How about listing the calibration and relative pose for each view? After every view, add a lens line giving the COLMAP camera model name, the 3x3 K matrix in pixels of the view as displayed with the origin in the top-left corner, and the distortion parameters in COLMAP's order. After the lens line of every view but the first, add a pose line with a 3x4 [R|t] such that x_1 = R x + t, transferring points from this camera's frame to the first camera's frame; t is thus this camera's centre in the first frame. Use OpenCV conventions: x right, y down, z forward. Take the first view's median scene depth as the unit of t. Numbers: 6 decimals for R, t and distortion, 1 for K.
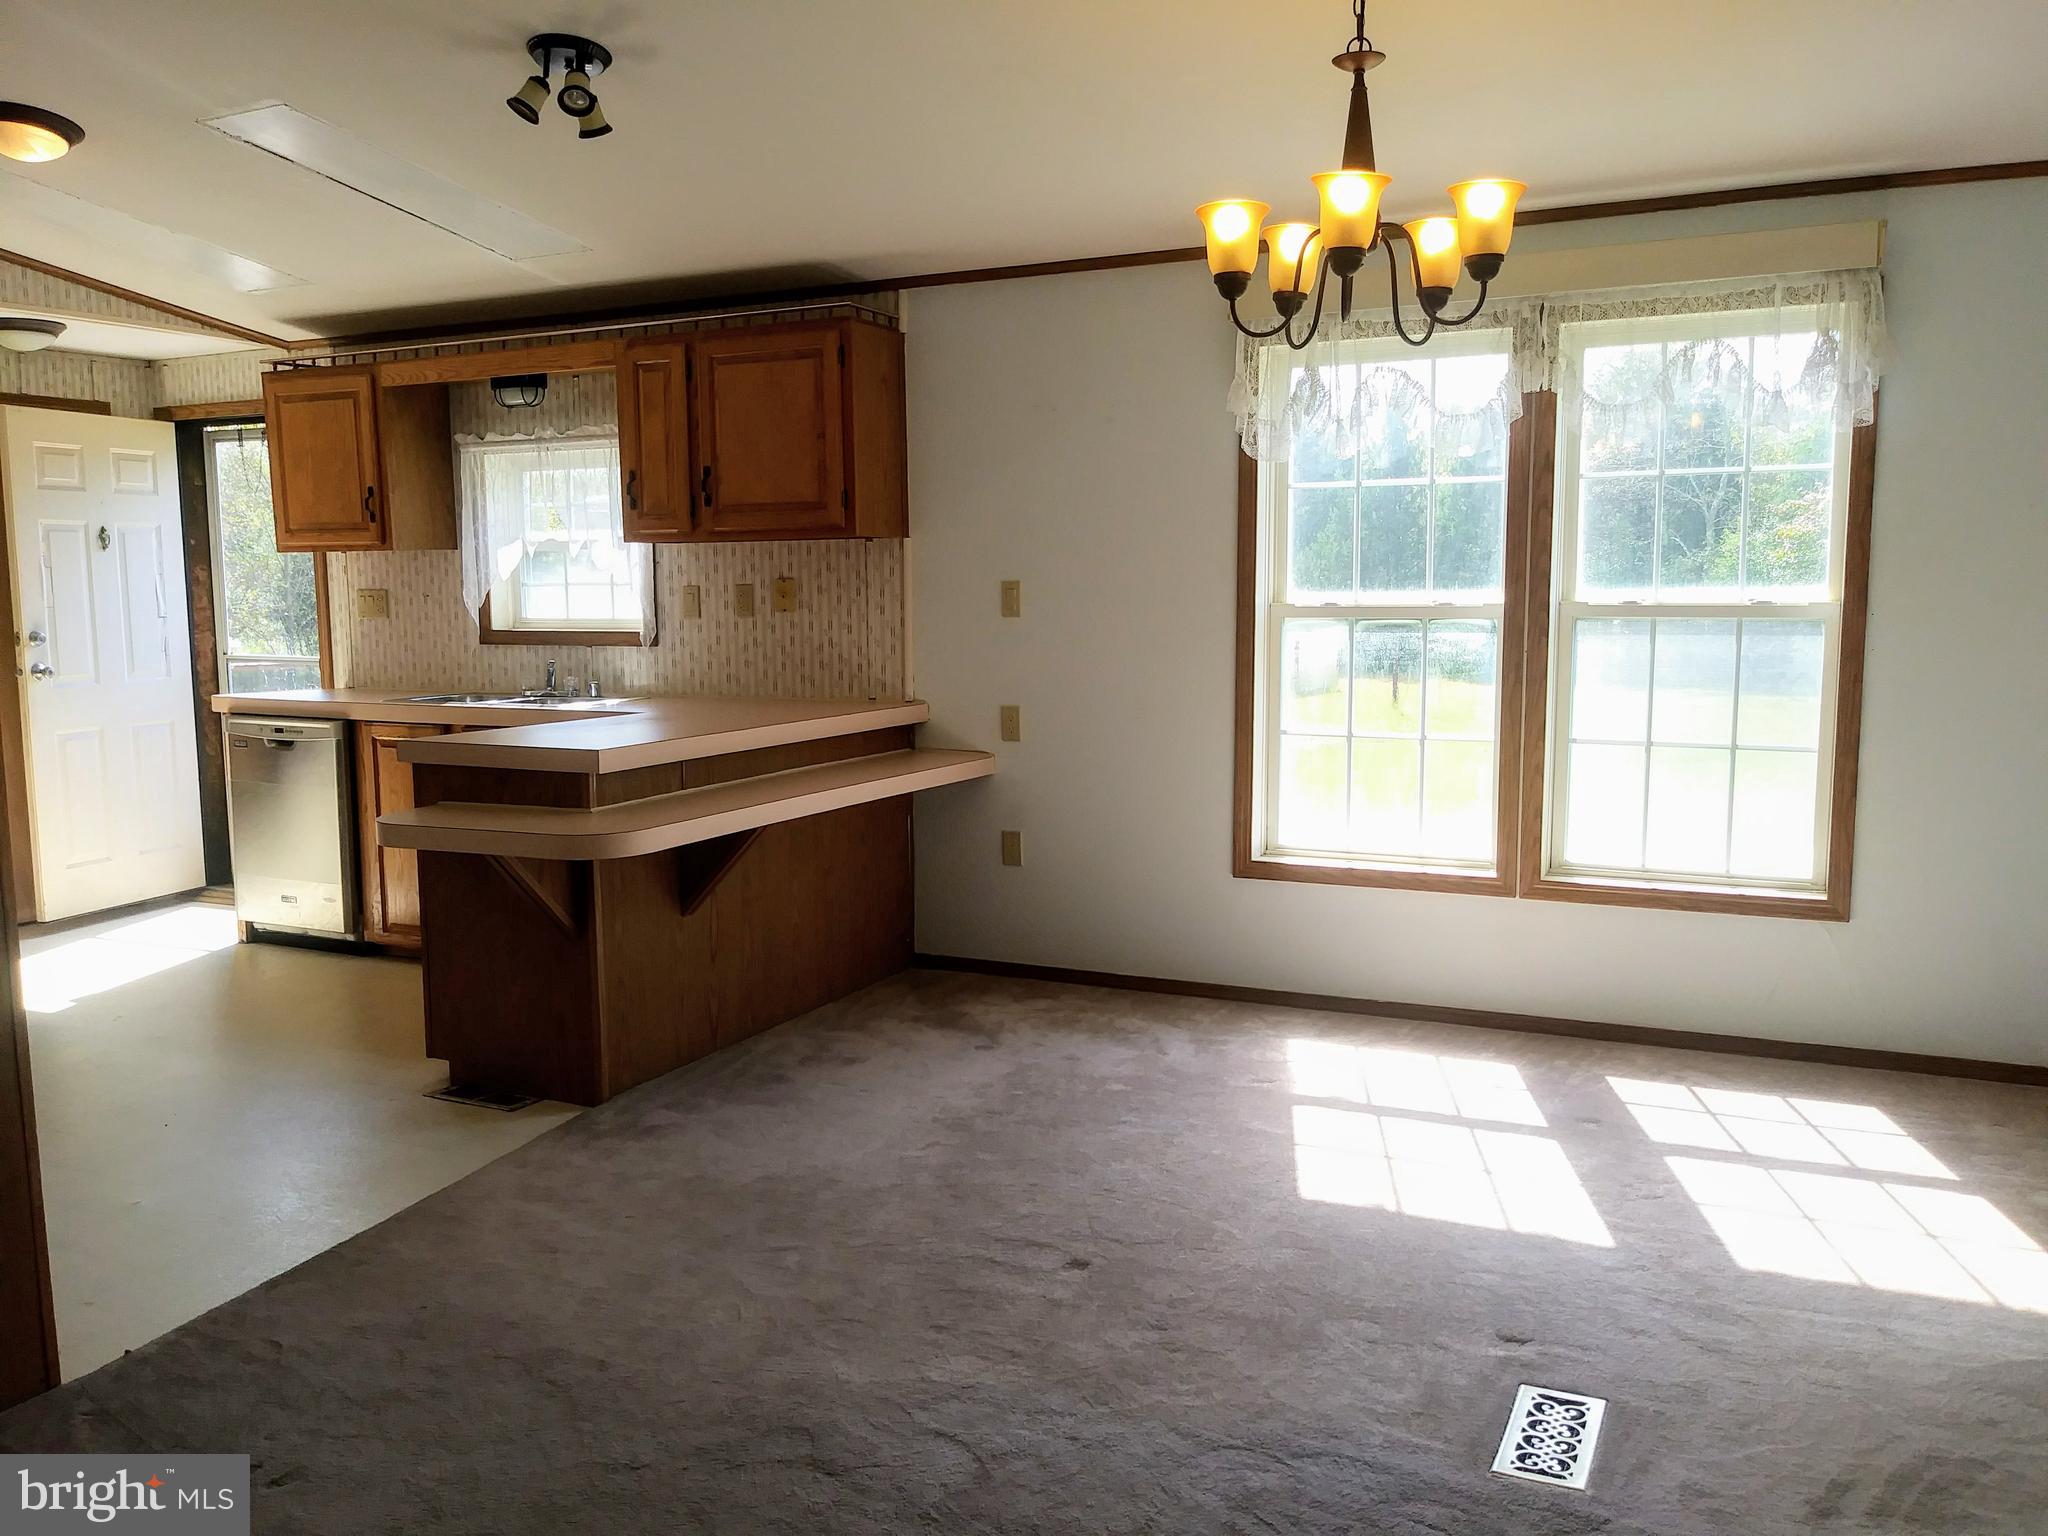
lens RADIAL K [[1650.0, 0, 1024.0], [0, 1650.0, 768.0], [0, 0, 1]] dist [-0.002727, -0.007018]
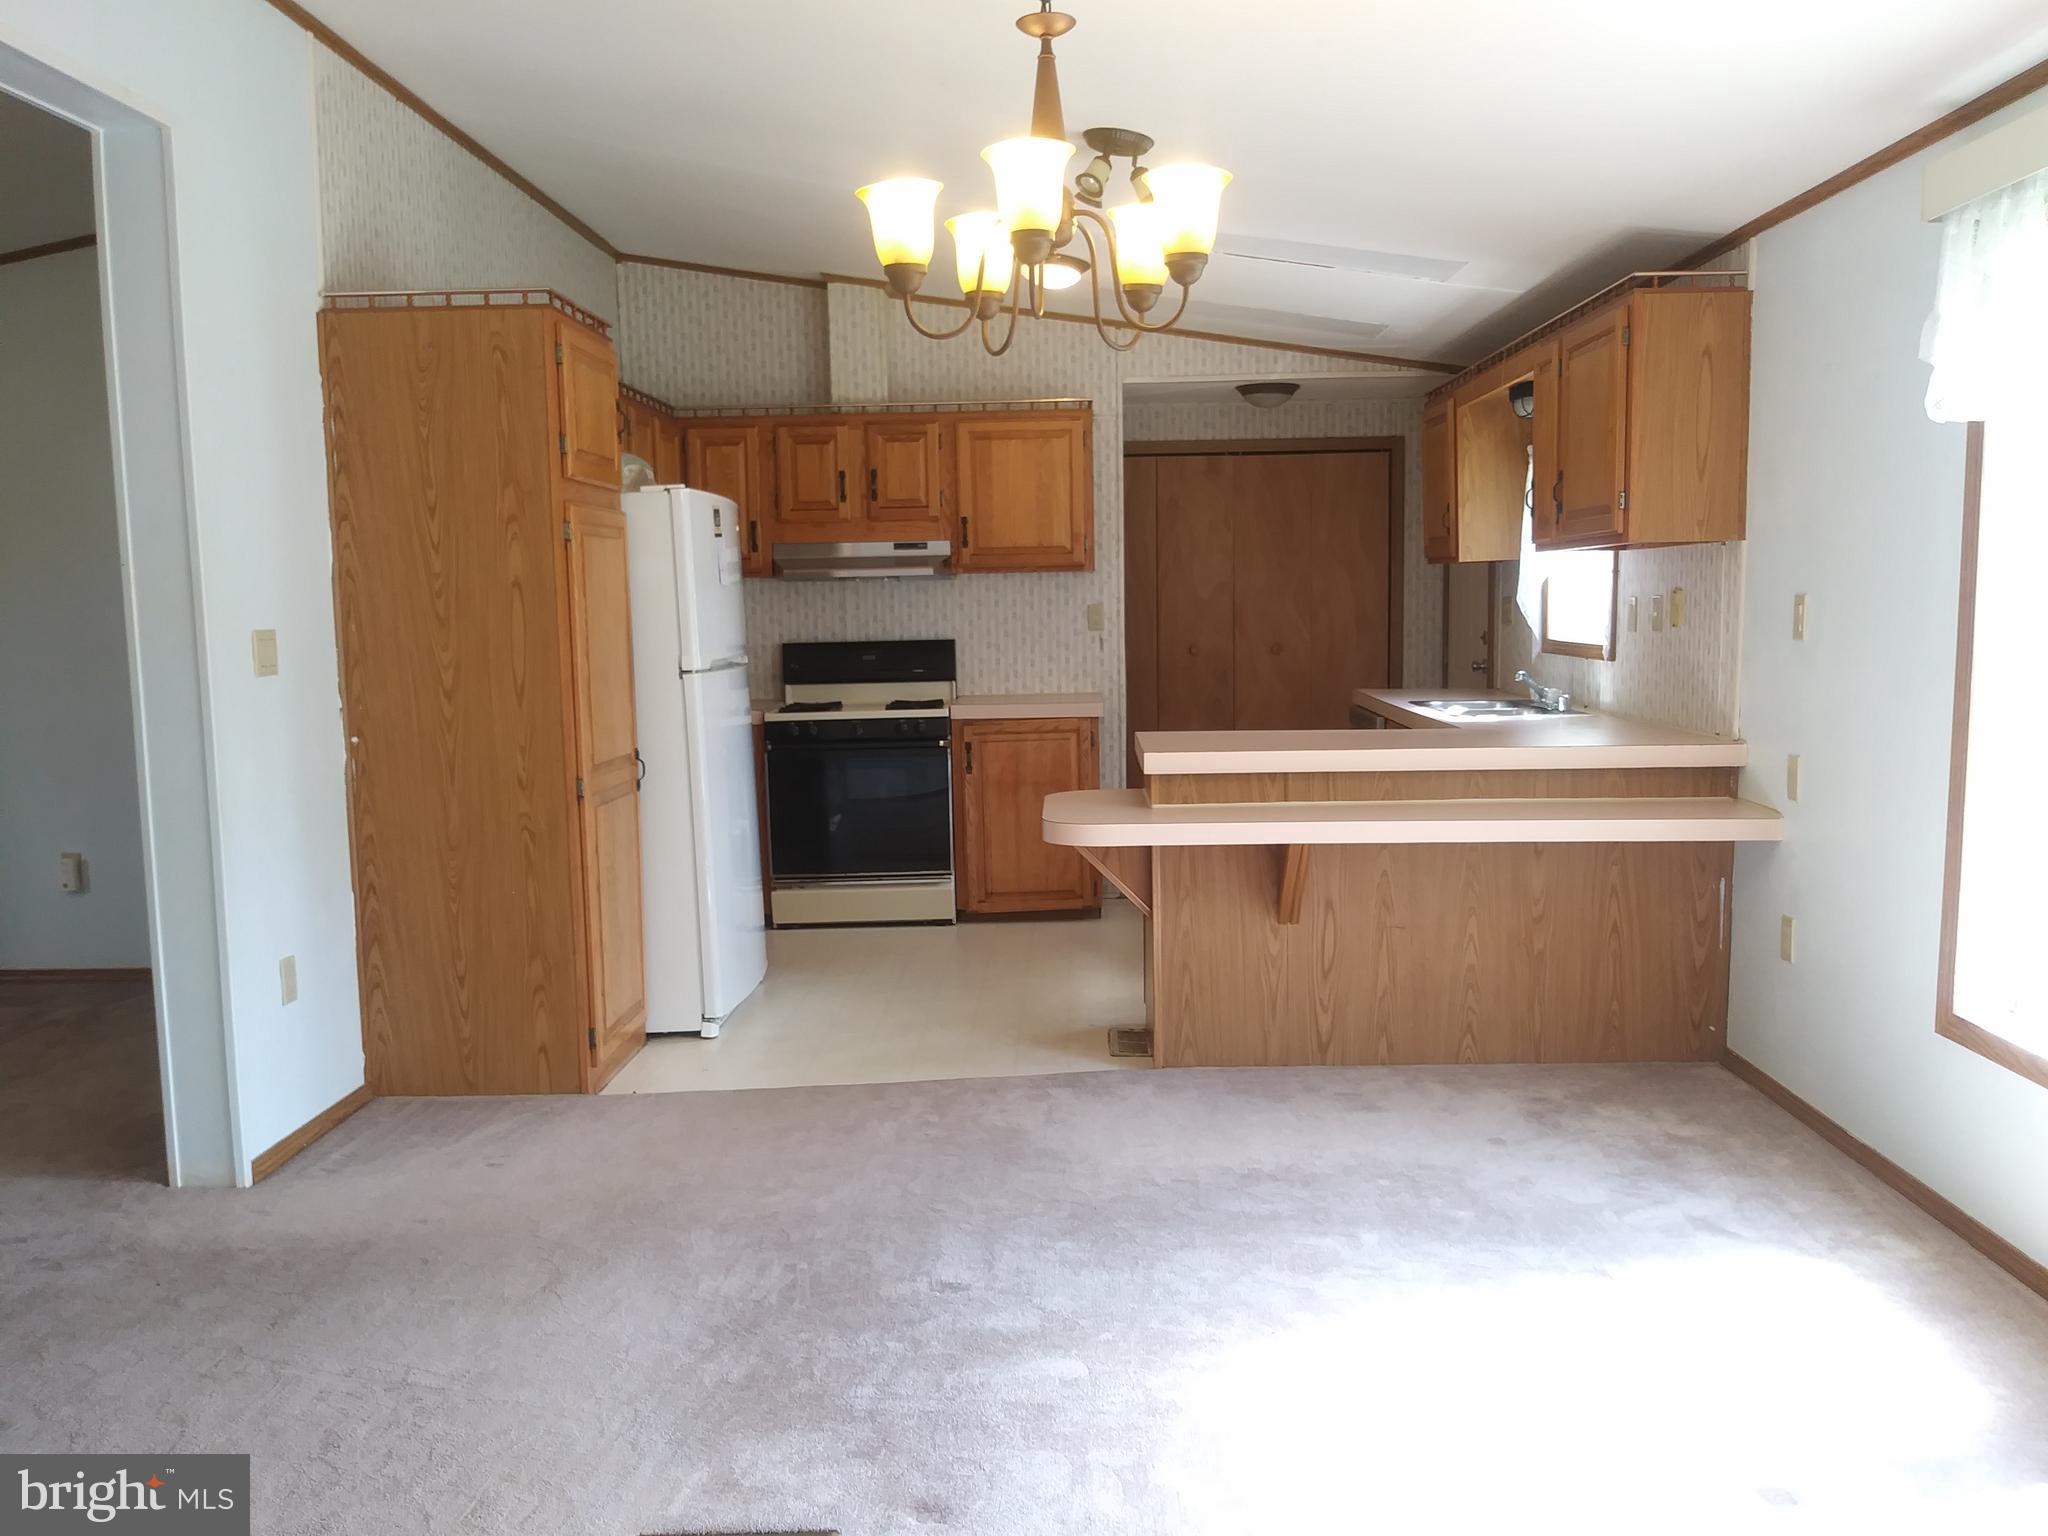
lens RADIAL K [[1650.0, 0, 1024.0], [0, 1650.0, 768.0], [0, 0, 1]] dist [-0.002727, -0.007018]
pose [[0.419653, 0.098343, -0.902342, 0.602179], [-0.093803, 0.993489, 0.064652, -0.053775], [0.902825, 0.057512, 0.426145, 0.383812]]
